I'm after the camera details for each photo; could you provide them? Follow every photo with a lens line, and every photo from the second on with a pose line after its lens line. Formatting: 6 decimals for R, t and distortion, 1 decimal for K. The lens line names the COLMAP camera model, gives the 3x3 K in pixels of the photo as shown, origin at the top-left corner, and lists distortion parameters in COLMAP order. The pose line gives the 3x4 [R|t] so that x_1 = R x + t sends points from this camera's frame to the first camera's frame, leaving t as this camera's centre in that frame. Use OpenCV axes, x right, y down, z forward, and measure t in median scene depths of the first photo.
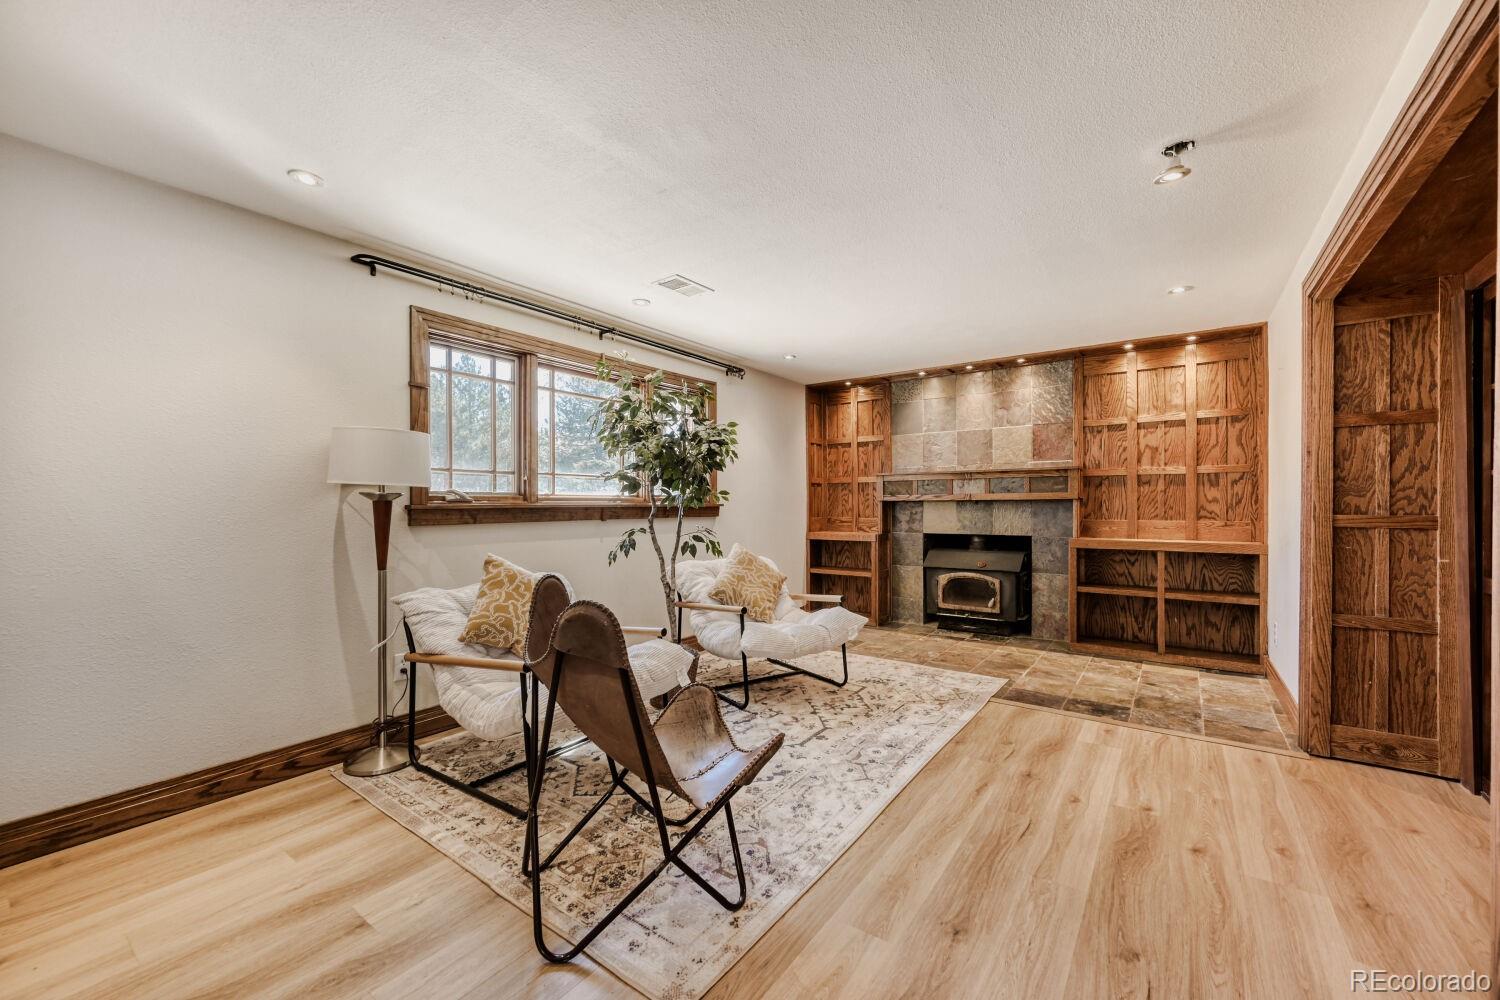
lens RADIAL K [[598.6, 0, 741.3], [0, 598.6, 507.2], [0, 0, 1]] dist [-0.000871, 0.000686]
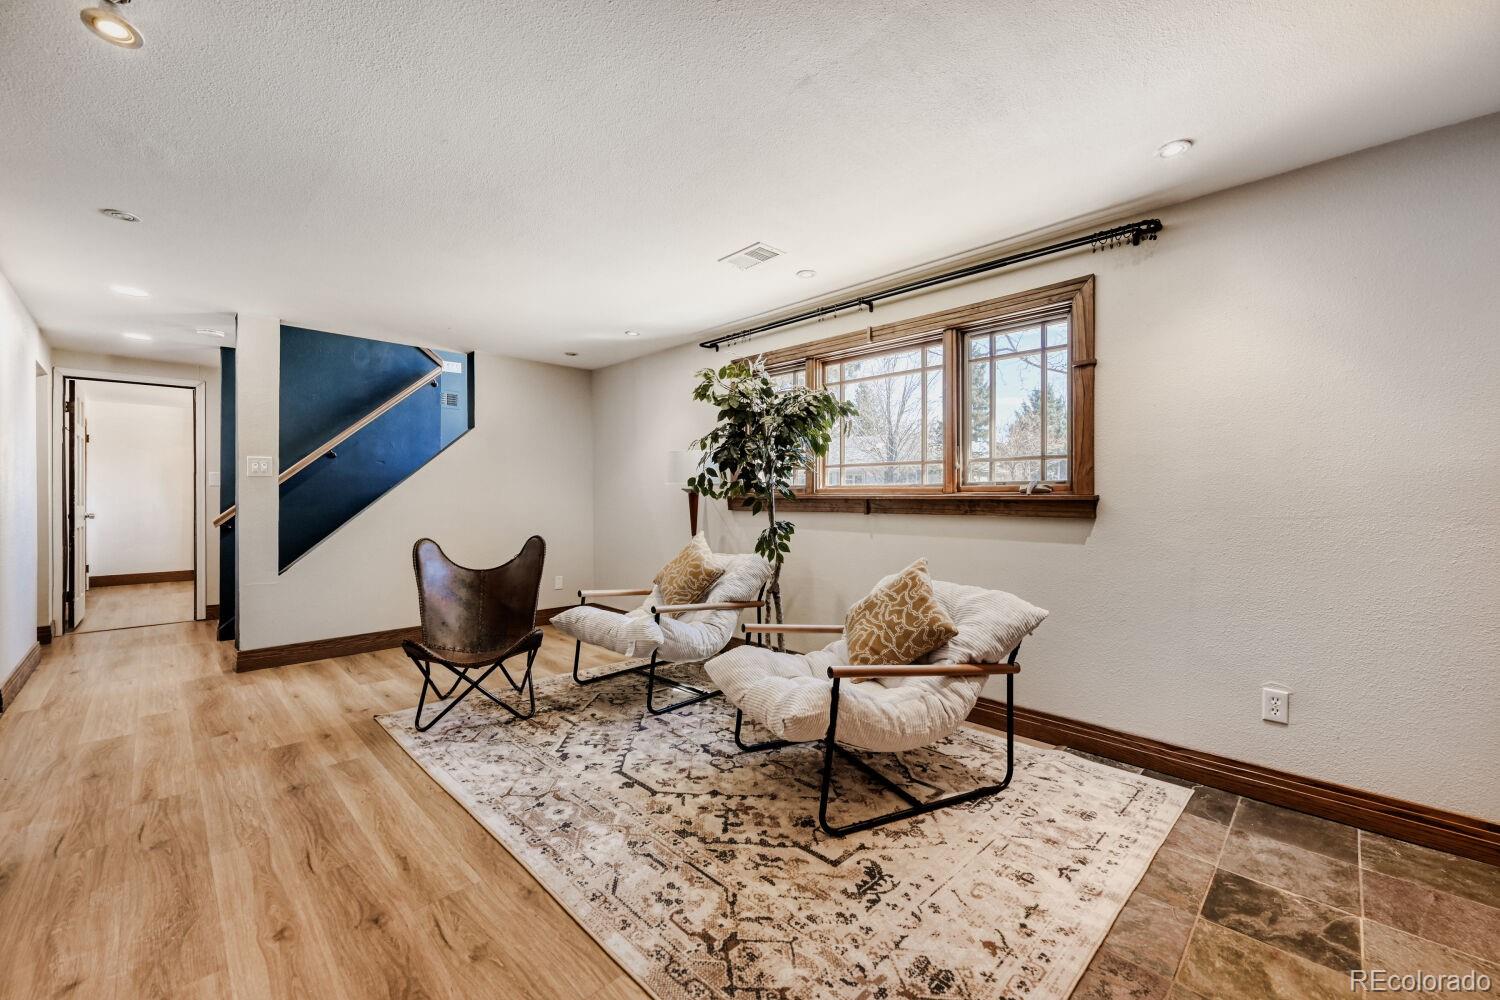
lens RADIAL K [[598.6, 0, 750.7], [0, 598.6, 489.9], [0, 0, 1]] dist [-0.000871, 0.000686]
pose [[-0.150811, -0.006354, -0.988542, 0.812439], [-0.005270, 0.999970, -0.005623, -0.008247], [0.988548, 0.004362, -0.150840, 1.148159]]
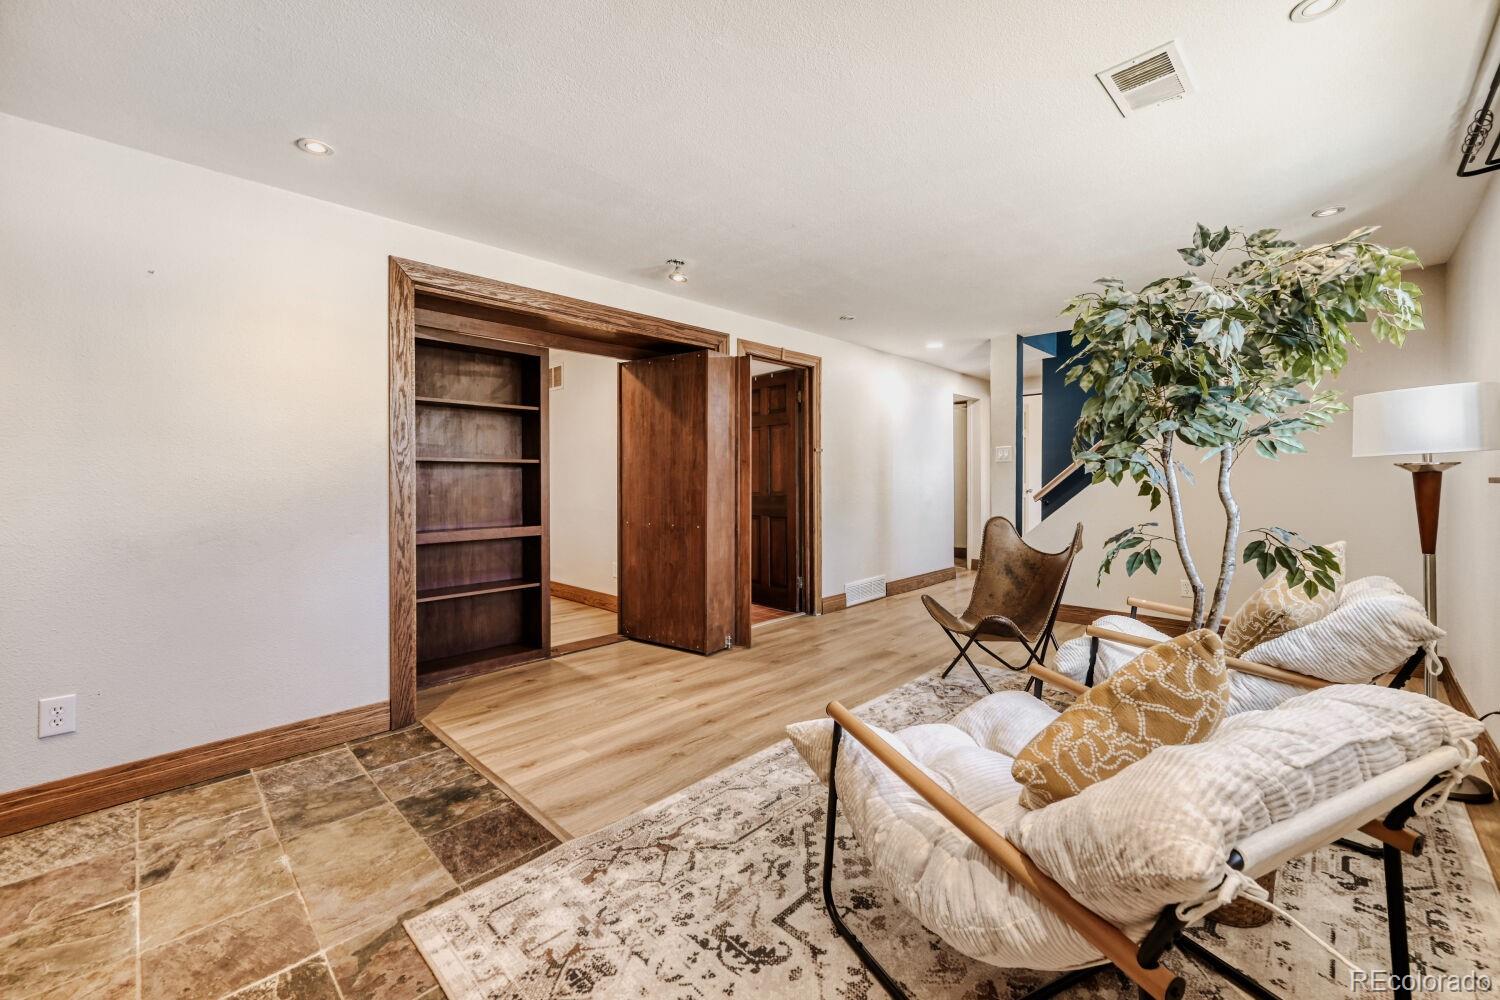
lens RADIAL K [[598.6, 0, 755.3], [0, 598.6, 481.1], [0, 0, 1]] dist [-0.000871, 0.000686]
pose [[-0.991554, 0.005304, 0.129590, 0.190670], [0.007123, 0.999882, 0.013581, -0.012999], [-0.129502, 0.014389, -0.991475, 1.612002]]
